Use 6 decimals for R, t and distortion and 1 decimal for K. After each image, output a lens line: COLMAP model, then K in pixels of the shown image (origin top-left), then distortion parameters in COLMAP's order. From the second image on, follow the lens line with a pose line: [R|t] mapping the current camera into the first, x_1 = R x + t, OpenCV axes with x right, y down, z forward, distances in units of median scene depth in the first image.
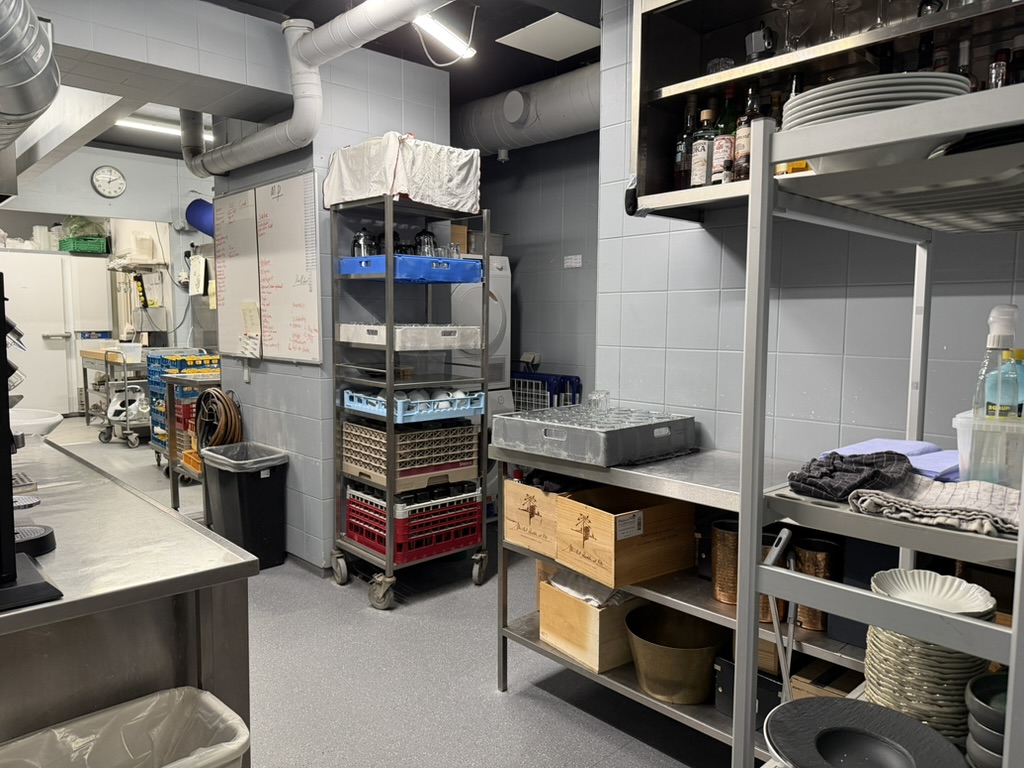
lens RADIAL K [[725.2, 0, 512.0], [0, 725.2, 384.0], [0, 0, 1]] dist [0.003263, -0.000077]
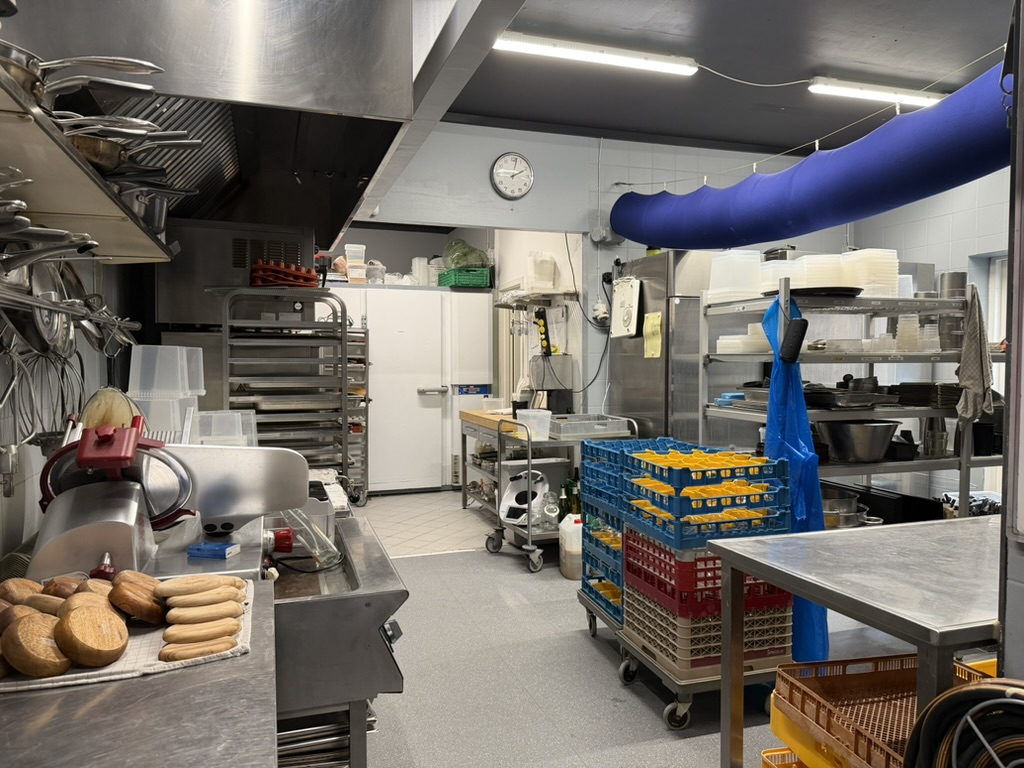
lens RADIAL K [[707.9, 0, 512.0], [0, 707.9, 384.0], [0, 0, 1]] dist [0.114181, -0.187363]
pose [[0.911420, 0.010428, -0.411345, -0.254406], [-0.033012, 0.998309, -0.047837, -0.044358], [0.410150, 0.057179, 0.910224, 0.364199]]
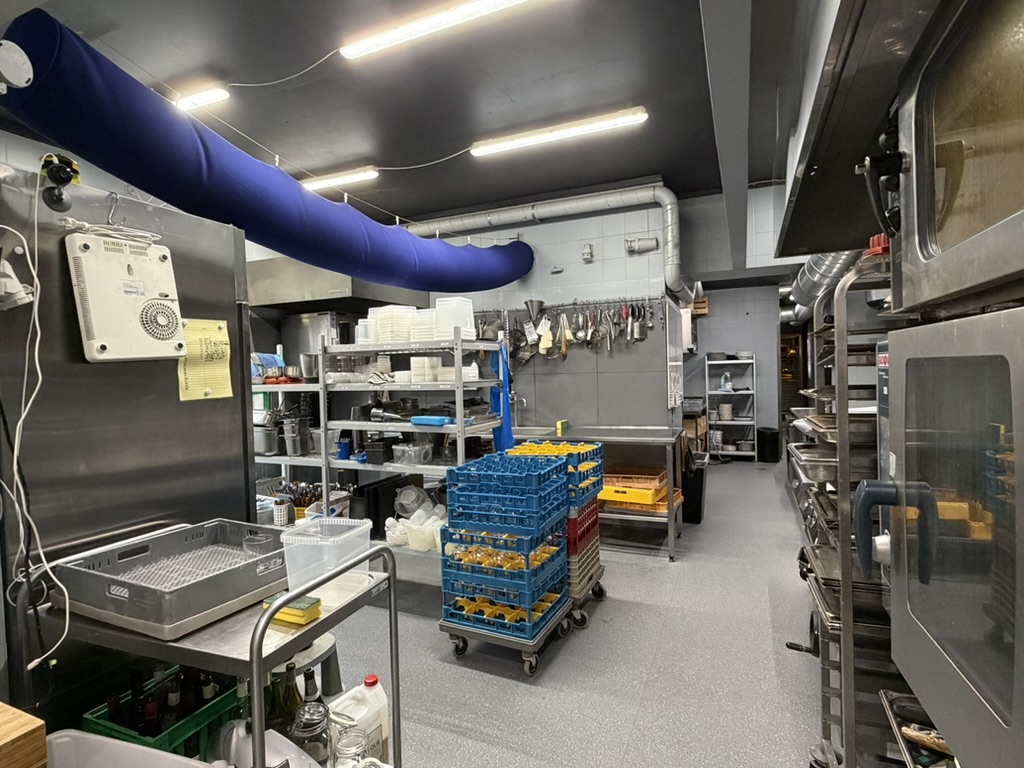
lens RADIAL K [[534.9, 0, 512.0], [0, 534.9, 384.0], [0, 0, 1]] dist [-0.001582, 0.001058]
pose [[-0.396992, -0.017298, 0.917659, -0.683199], [0.111623, 0.991491, 0.066979, -0.106888], [-0.911009, 0.129022, -0.391683, 0.922226]]
